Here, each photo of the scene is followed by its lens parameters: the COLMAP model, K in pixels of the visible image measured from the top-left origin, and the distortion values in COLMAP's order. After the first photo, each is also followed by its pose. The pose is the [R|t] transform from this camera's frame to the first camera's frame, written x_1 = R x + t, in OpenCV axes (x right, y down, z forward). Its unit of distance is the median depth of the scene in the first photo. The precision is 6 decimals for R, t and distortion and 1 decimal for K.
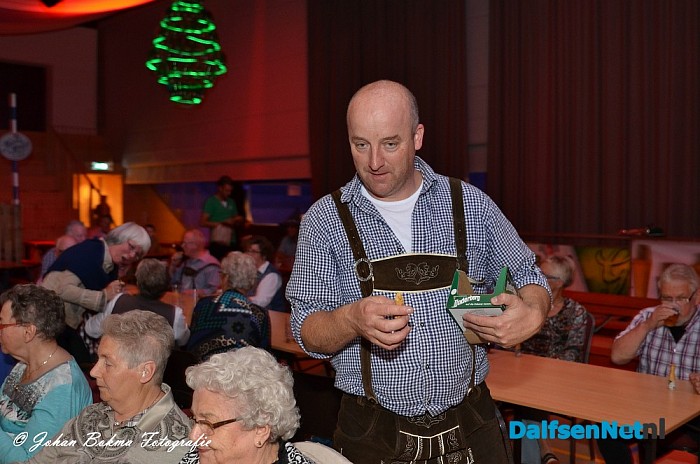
lens RADIAL K [[1043.3, 0, 350.0], [0, 1043.3, 232.0], [0, 0, 1]] dist [-0.015700, 0.034910]
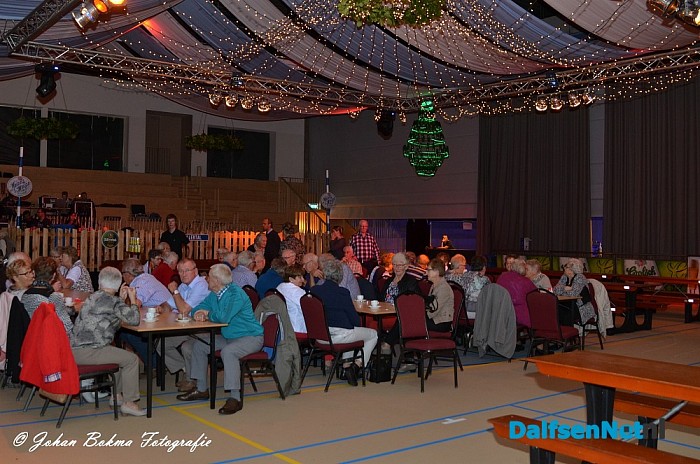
lens RADIAL K [[1043.3, 0, 350.0], [0, 1043.3, 232.0], [0, 0, 1]] dist [-0.015700, 0.034910]
pose [[0.994089, 0.007972, -0.108273, -0.093934], [-0.011478, 0.999429, -0.031791, 0.026301], [0.107957, 0.032846, 0.993613, -0.727883]]
